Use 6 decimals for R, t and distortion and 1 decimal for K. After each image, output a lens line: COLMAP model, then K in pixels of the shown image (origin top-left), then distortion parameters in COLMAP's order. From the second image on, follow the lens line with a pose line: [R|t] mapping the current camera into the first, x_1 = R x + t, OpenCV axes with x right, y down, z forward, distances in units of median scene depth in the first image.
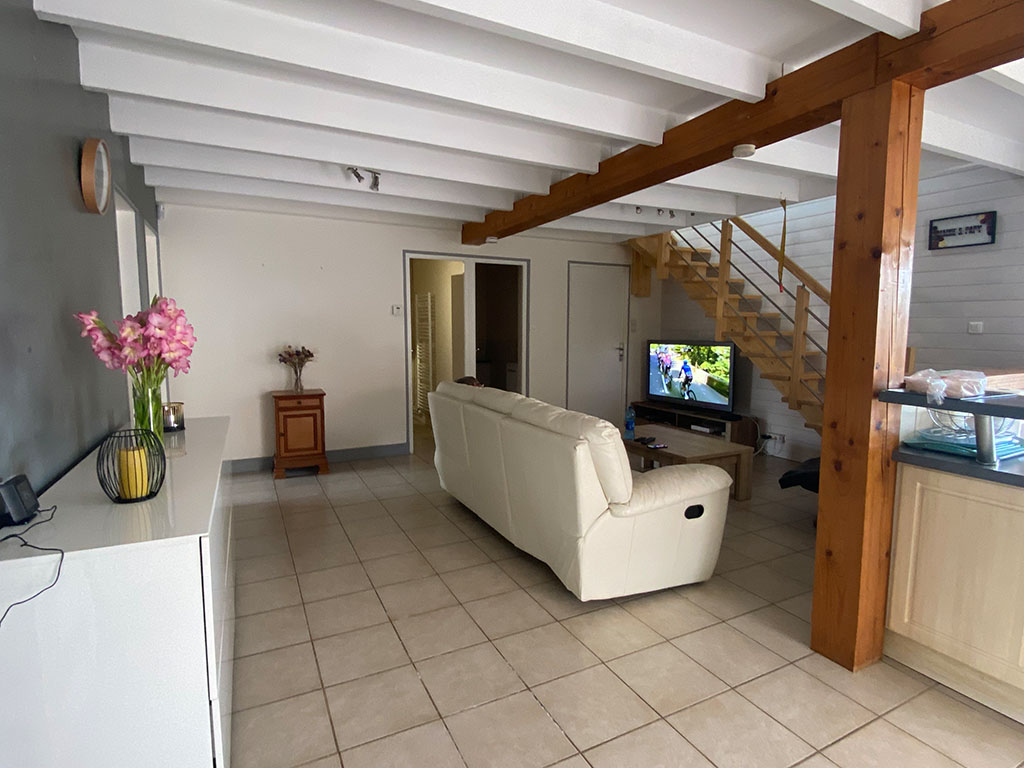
lens RADIAL K [[538.9, 0, 512.0], [0, 538.9, 384.0], [0, 0, 1]] dist [0.075534, -0.064229]
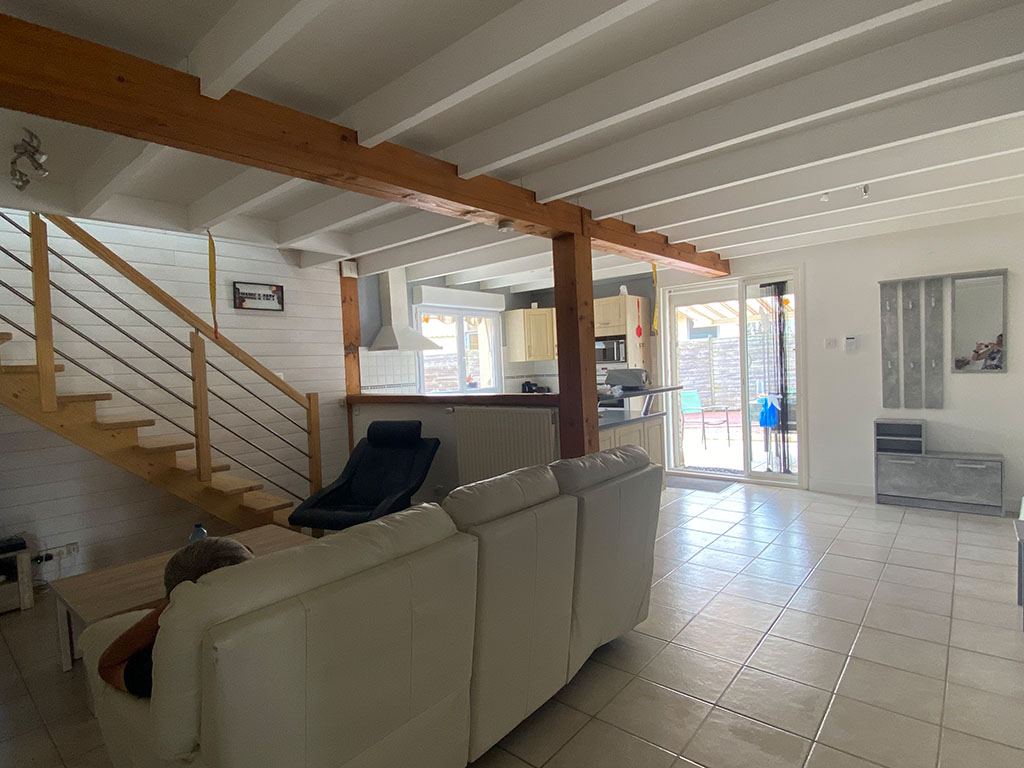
lens RADIAL K [[538.9, 0, 512.0], [0, 538.9, 384.0], [0, 0, 1]] dist [0.075534, -0.064229]
pose [[-0.383368, -0.019496, 0.923390, -0.460641], [0.141271, 0.986775, 0.079486, -0.107051], [-0.912728, 0.160920, -0.375544, 0.949052]]
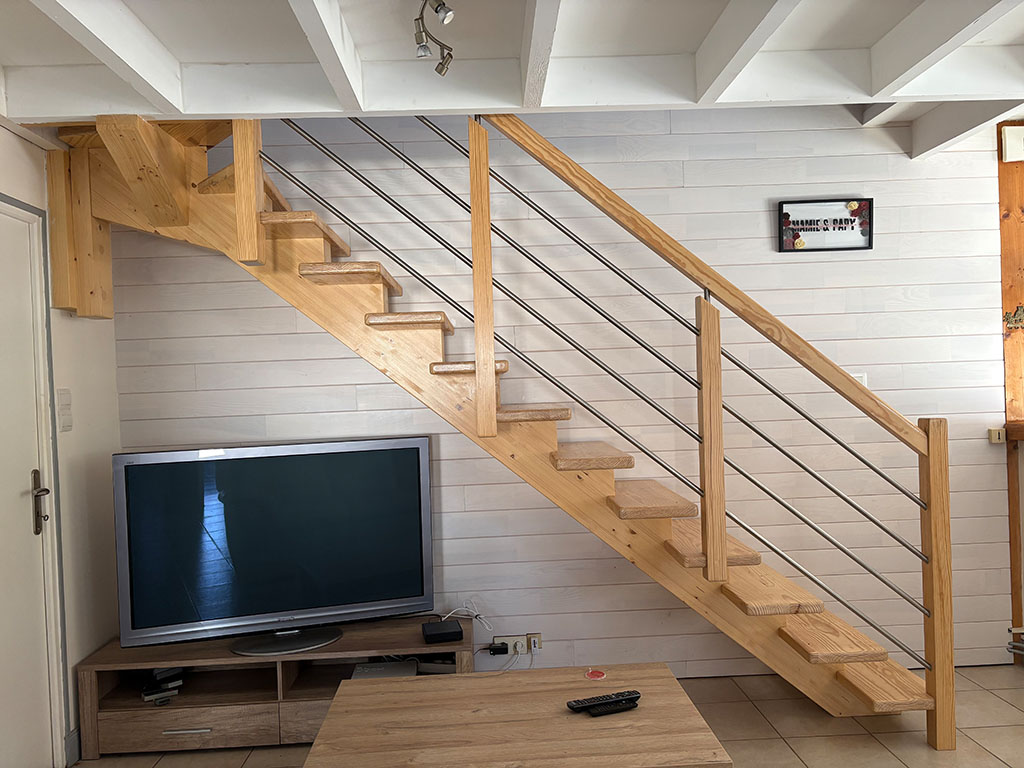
lens RADIAL K [[726.0, 0, 512.0], [0, 726.0, 384.0], [0, 0, 1]] dist [0.082737, -0.101783]
pose [[0.422420, -0.027127, 0.905994, -0.072445], [0.134915, 0.990299, -0.033253, -0.119545], [-0.896303, 0.136279, 0.421982, 0.964000]]
